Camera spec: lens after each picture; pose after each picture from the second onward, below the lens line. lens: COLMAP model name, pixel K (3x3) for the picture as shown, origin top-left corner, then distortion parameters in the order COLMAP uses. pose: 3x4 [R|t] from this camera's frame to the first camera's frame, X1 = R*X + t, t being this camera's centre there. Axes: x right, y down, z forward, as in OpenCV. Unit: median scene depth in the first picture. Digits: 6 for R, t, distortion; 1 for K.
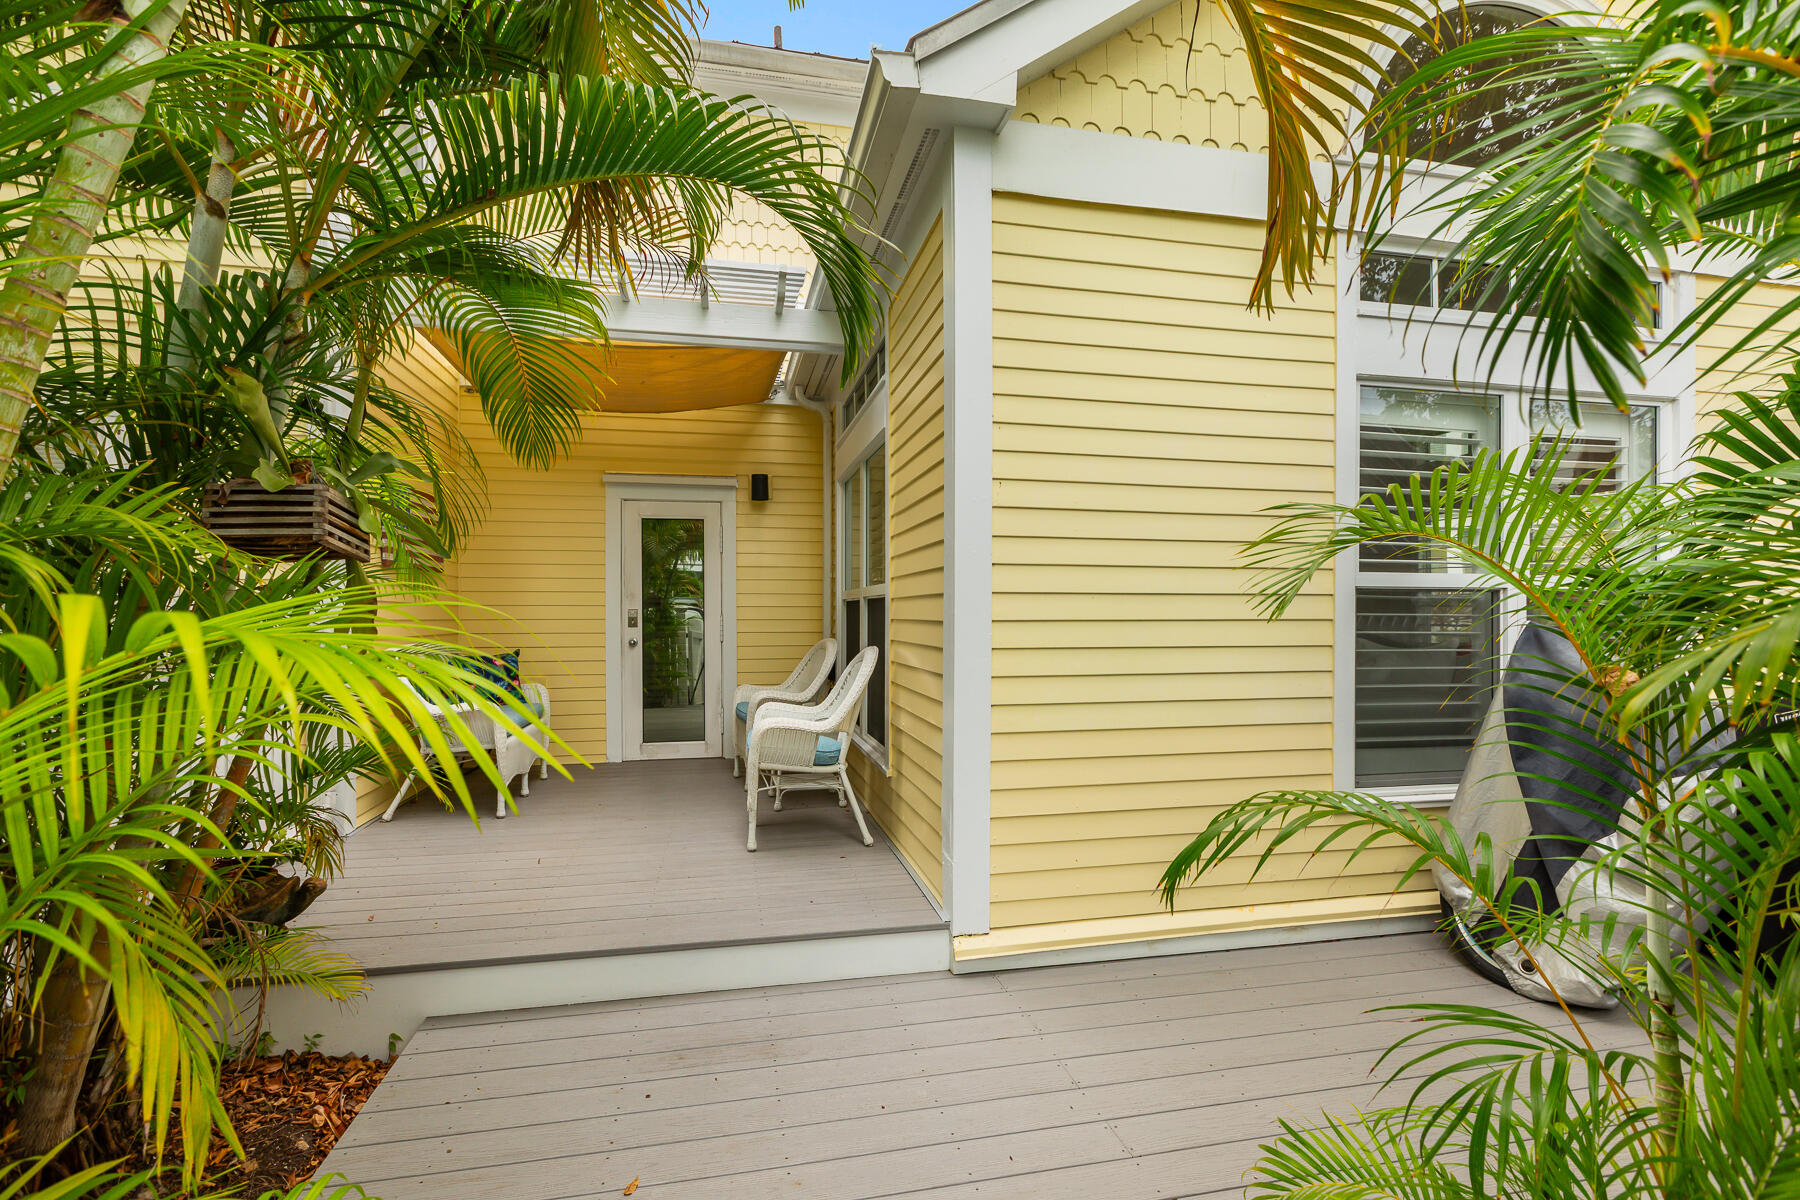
lens RADIAL K [[808.0, 0, 896.1], [0, 808.0, 624.7], [0, 0, 1]] dist [0.003398, 0.000020]
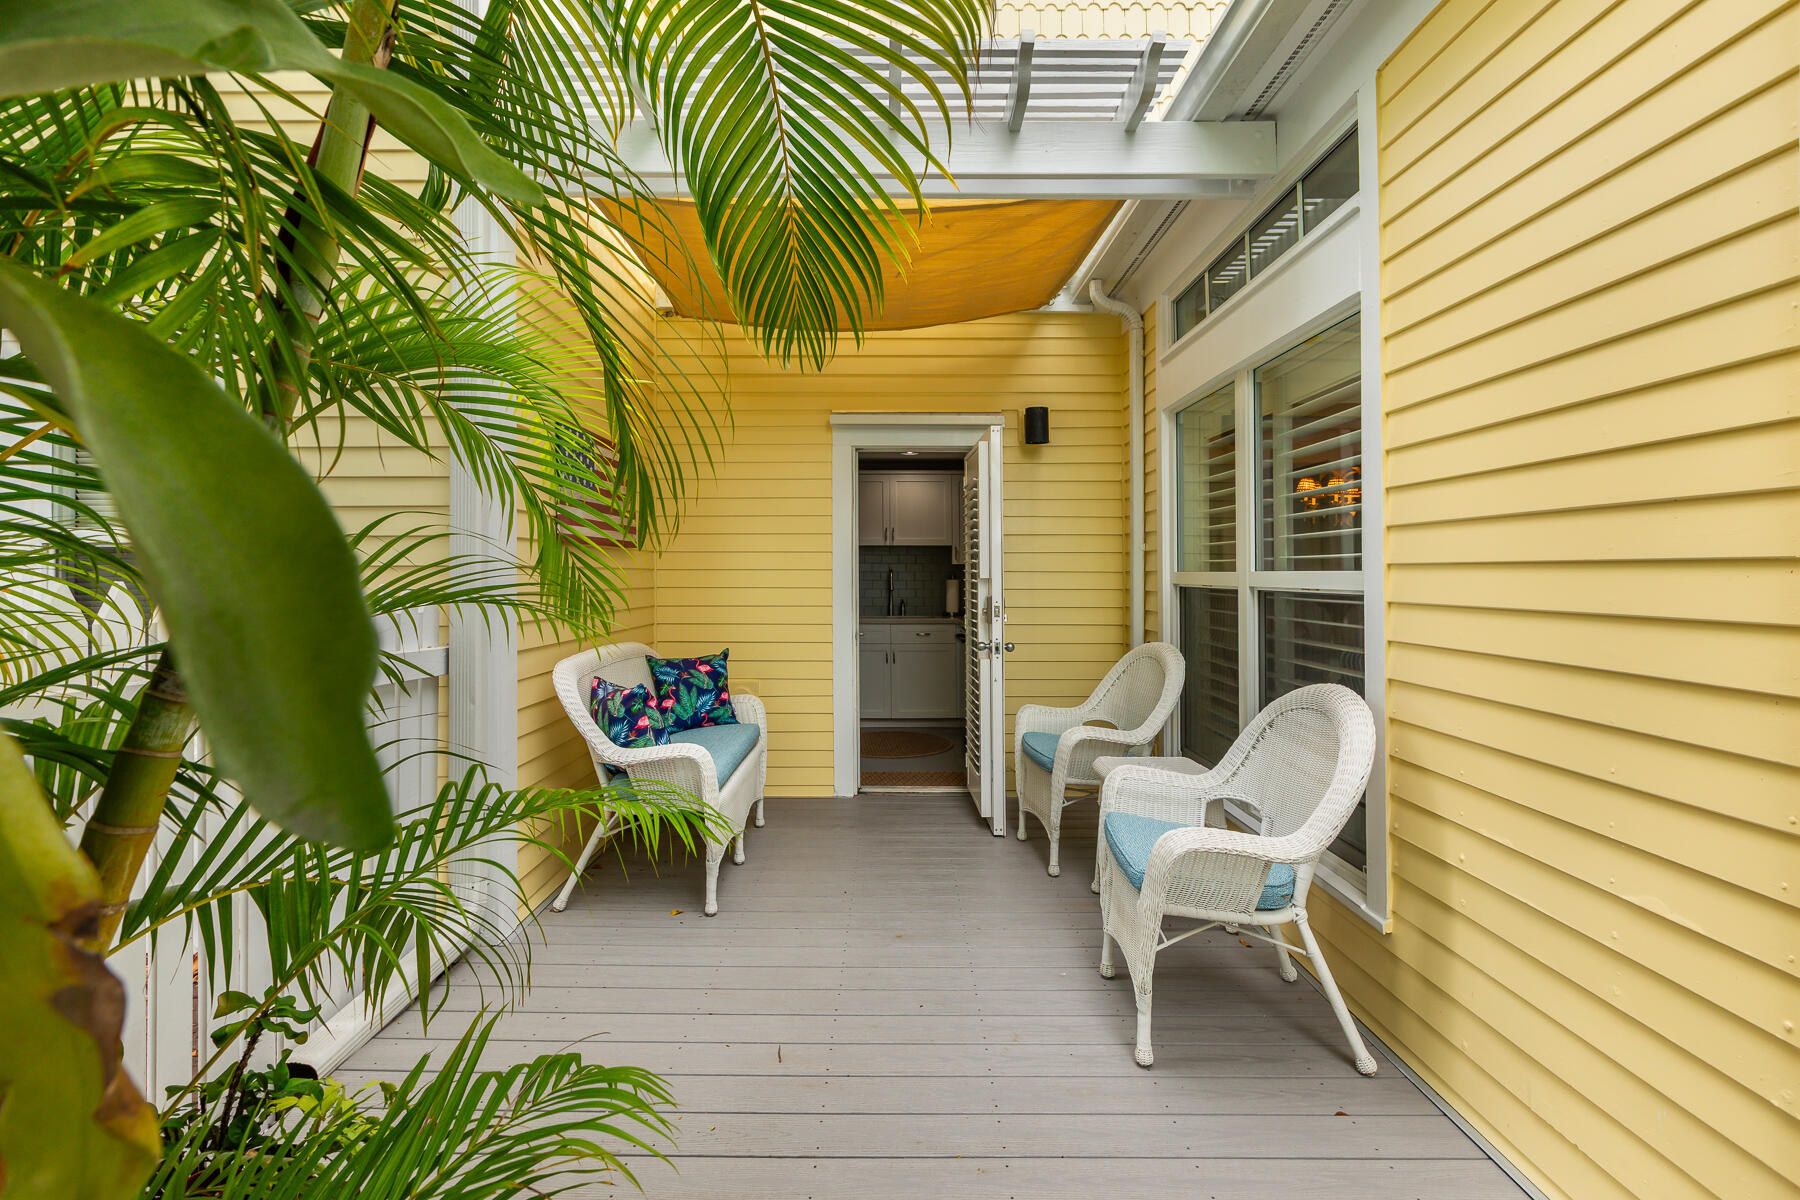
lens RADIAL K [[808.0, 0, 895.9], [0, 808.0, 589.6], [0, 0, 1]] dist [0.003398, 0.000020]
pose [[0.979567, 0.008188, -0.200949, -0.199245], [-0.006570, 0.999940, 0.008716, -0.039286], [0.201008, -0.007217, 0.979563, 0.362918]]
